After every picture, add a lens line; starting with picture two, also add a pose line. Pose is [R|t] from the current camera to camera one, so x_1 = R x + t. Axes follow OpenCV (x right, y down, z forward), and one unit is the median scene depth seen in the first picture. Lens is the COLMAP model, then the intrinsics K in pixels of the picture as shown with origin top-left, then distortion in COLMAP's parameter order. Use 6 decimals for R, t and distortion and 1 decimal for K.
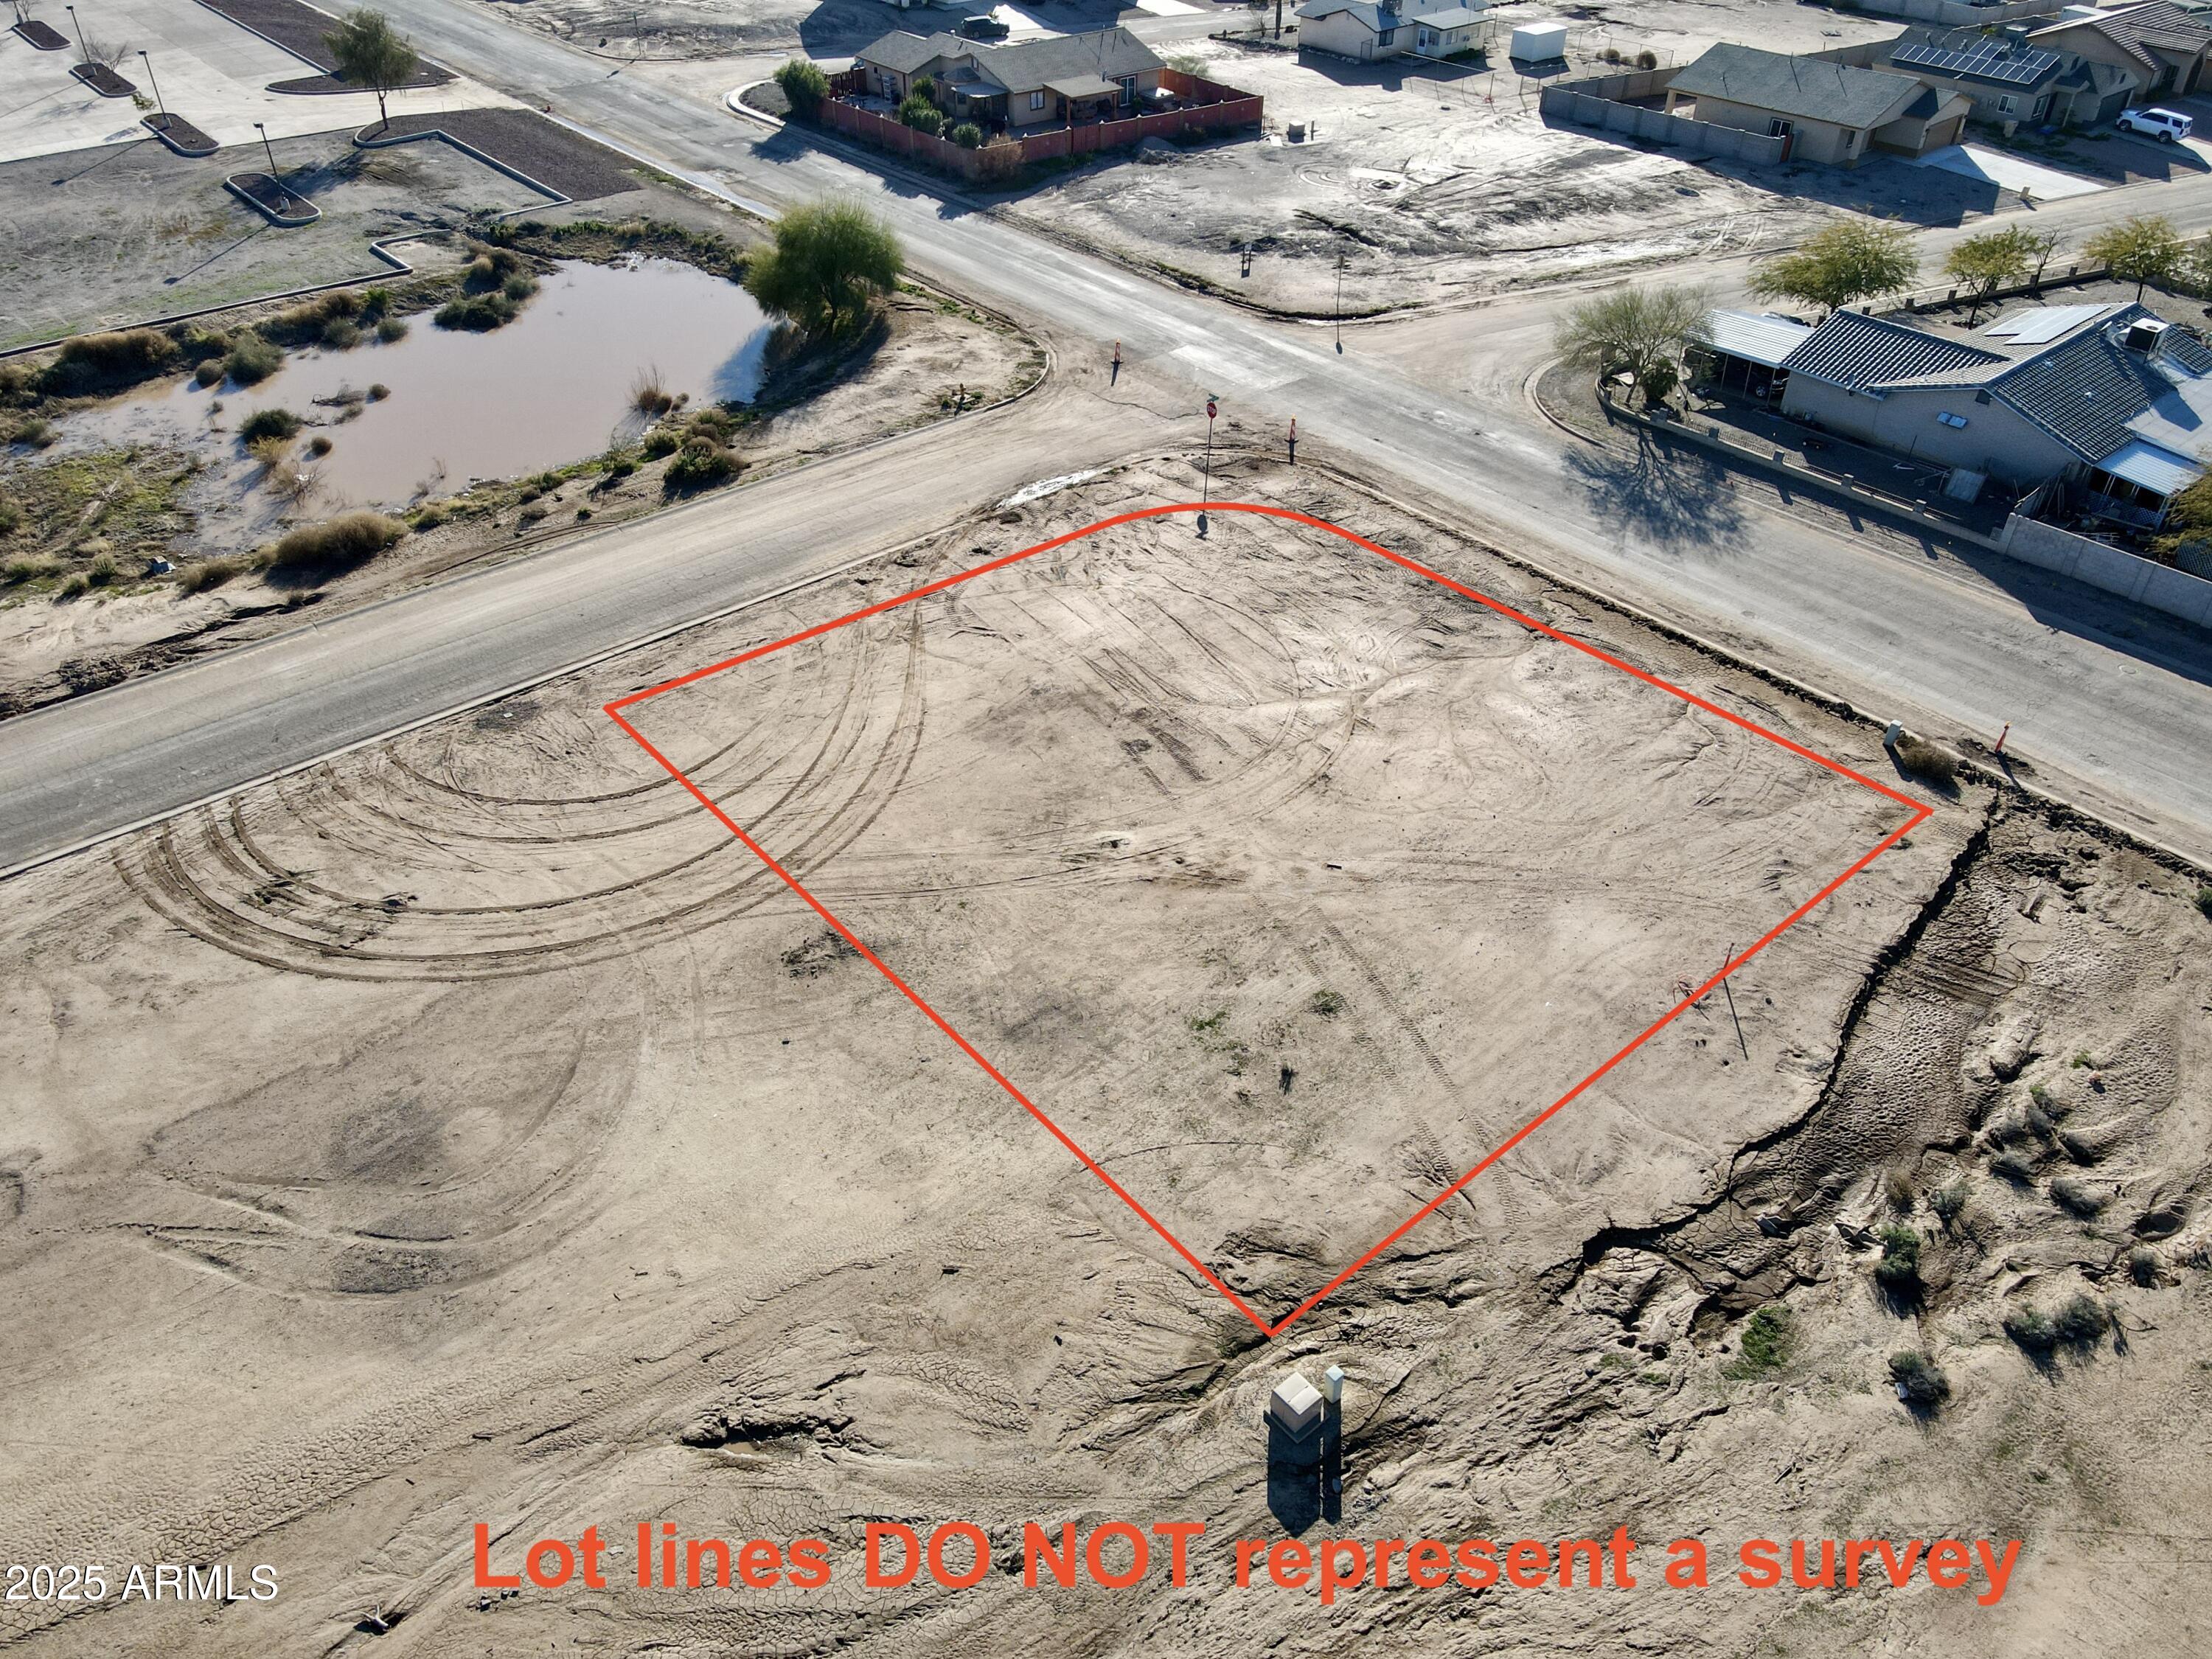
lens RADIAL K [[1612.5, 0, 1097.6], [0, 1612.5, 830.1], [0, 0, 1]] dist [0.004333, 0.030142]
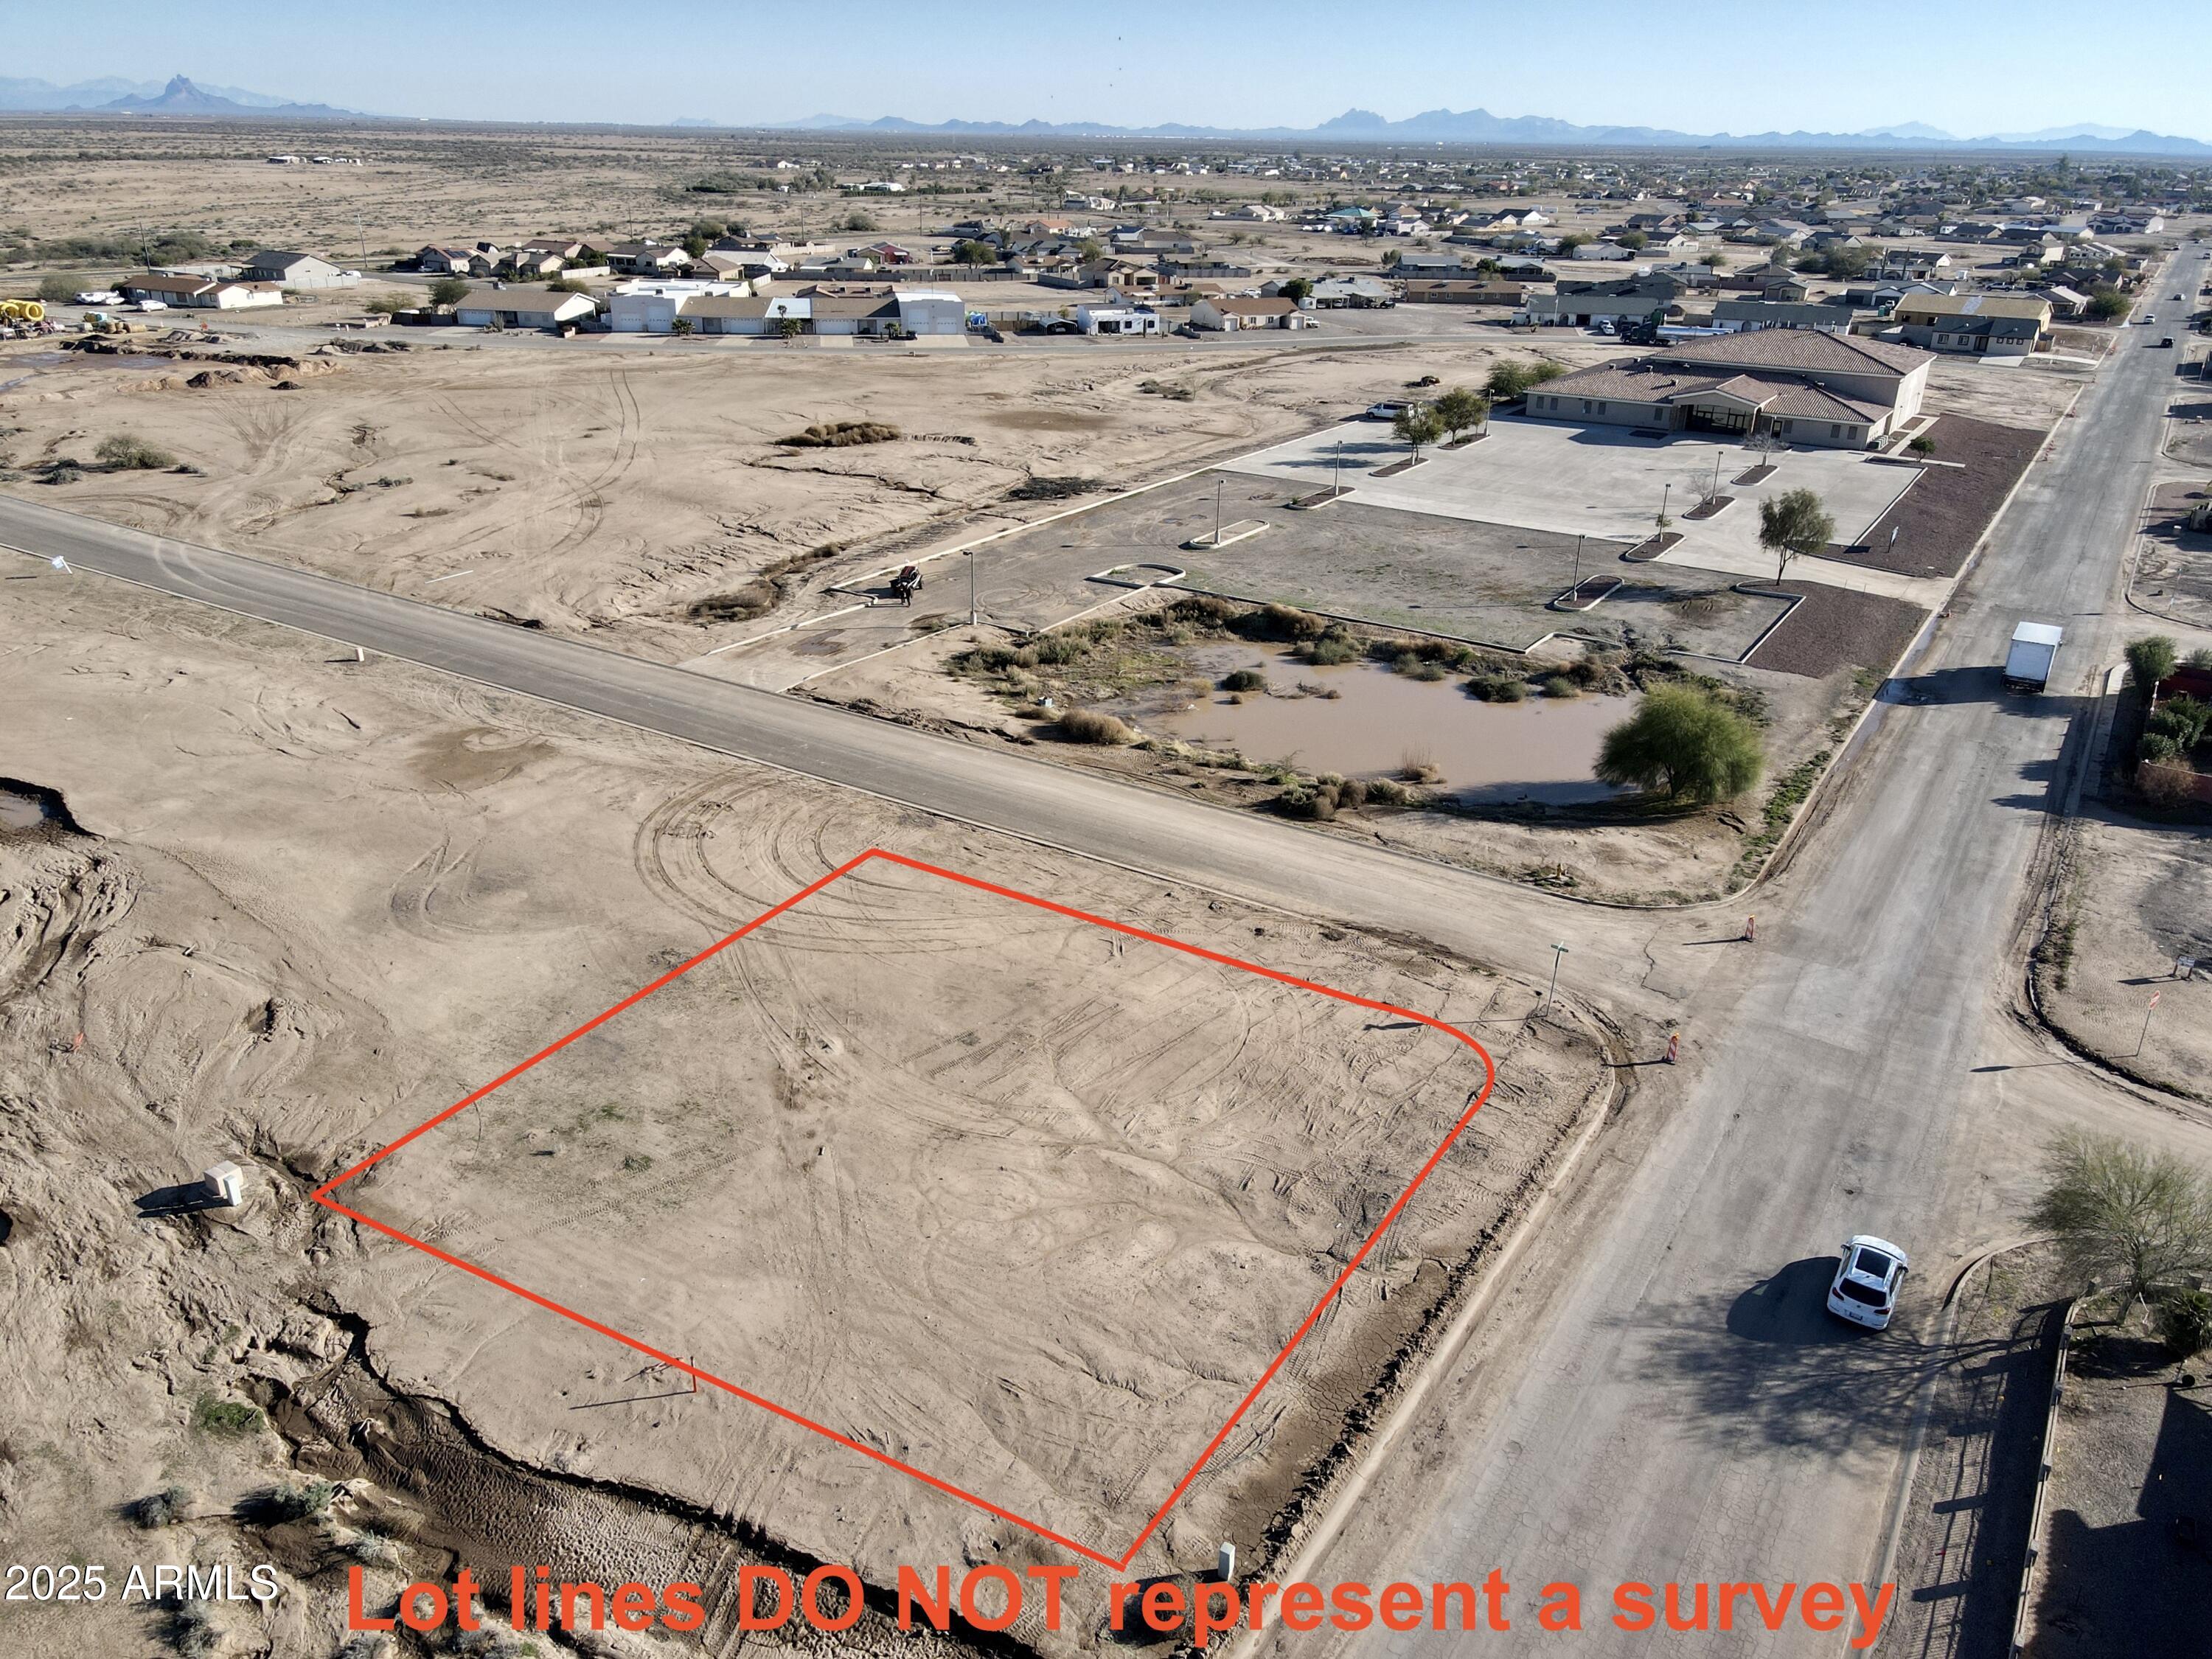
lens RADIAL K [[1623.5, 0, 1096.3], [0, 1623.5, 829.3], [0, 0, 1]] dist [-0.010122, 0.052710]
pose [[0.282096, 0.378803, -0.881436, 0.889200], [-0.599470, 0.786909, 0.146324, -0.345866], [0.749038, 0.487117, 0.449065, 0.439003]]
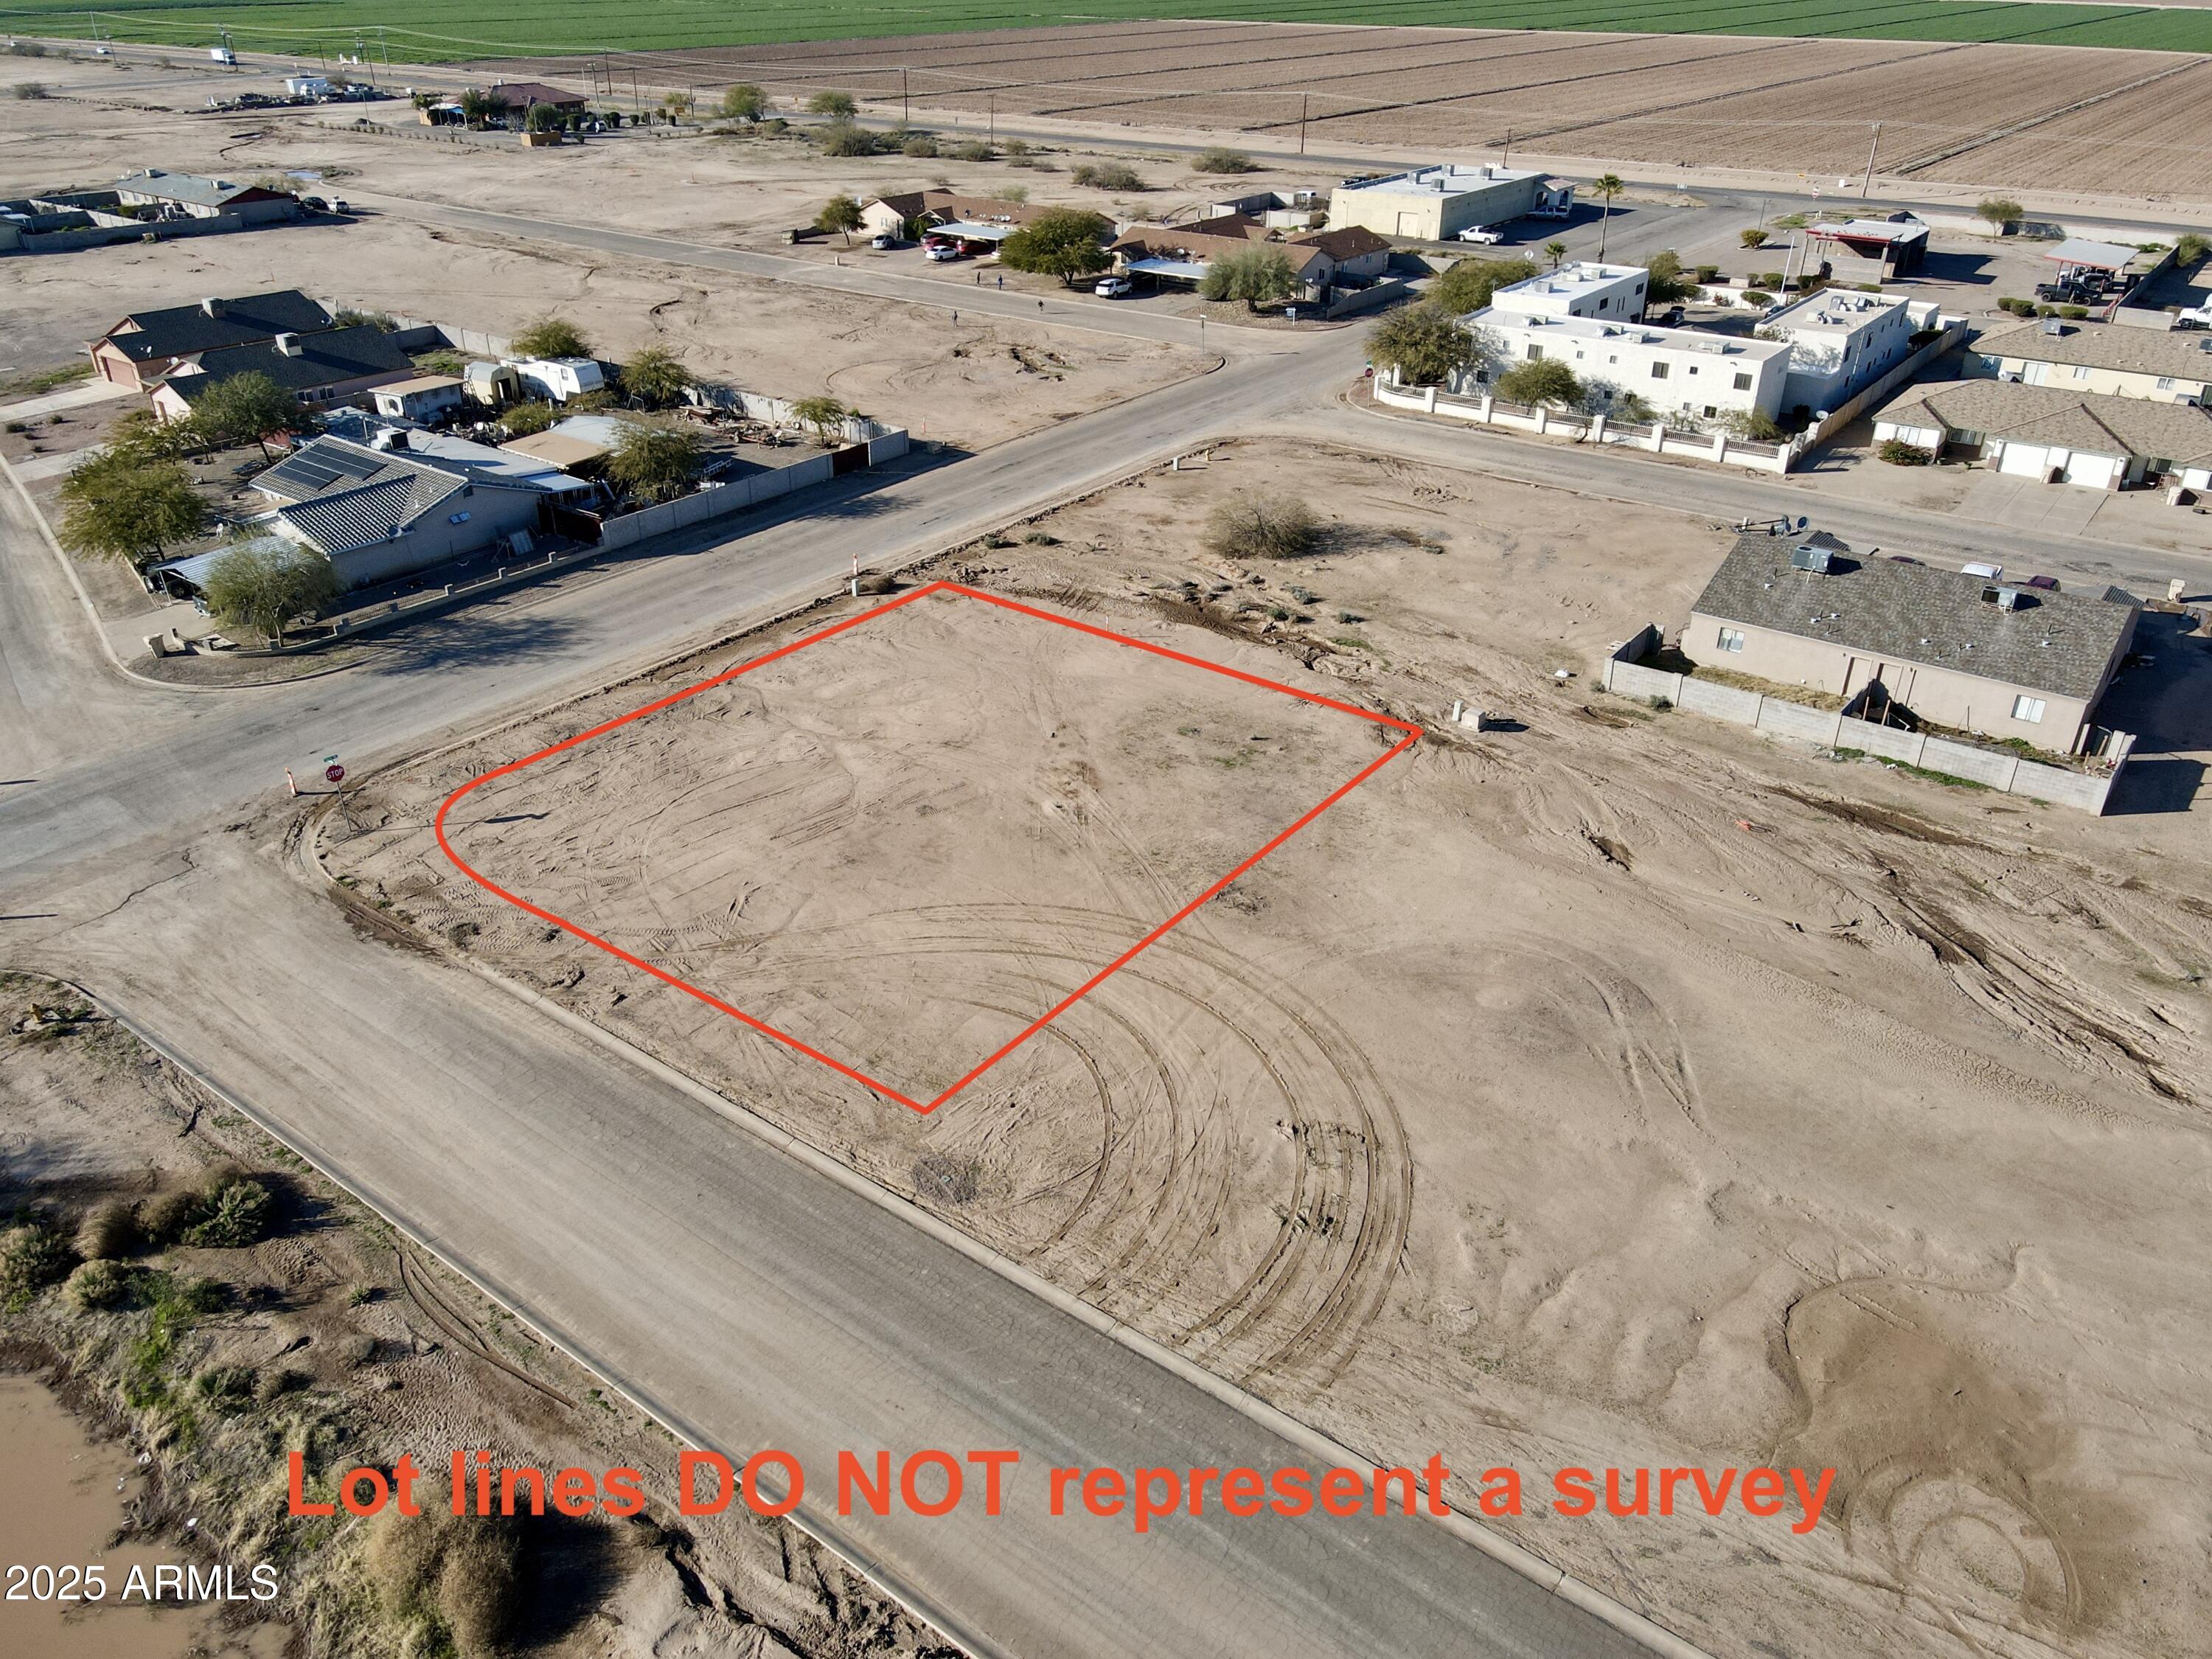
lens RADIAL K [[1612.5, 0, 1097.6], [0, 1612.5, 830.1], [0, 0, 1]] dist [0.004333, 0.030142]
pose [[-0.210878, -0.480724, 0.851137, -0.928257], [0.597036, 0.626100, 0.501544, -0.512246], [-0.774001, 0.613925, 0.154979, 0.650683]]
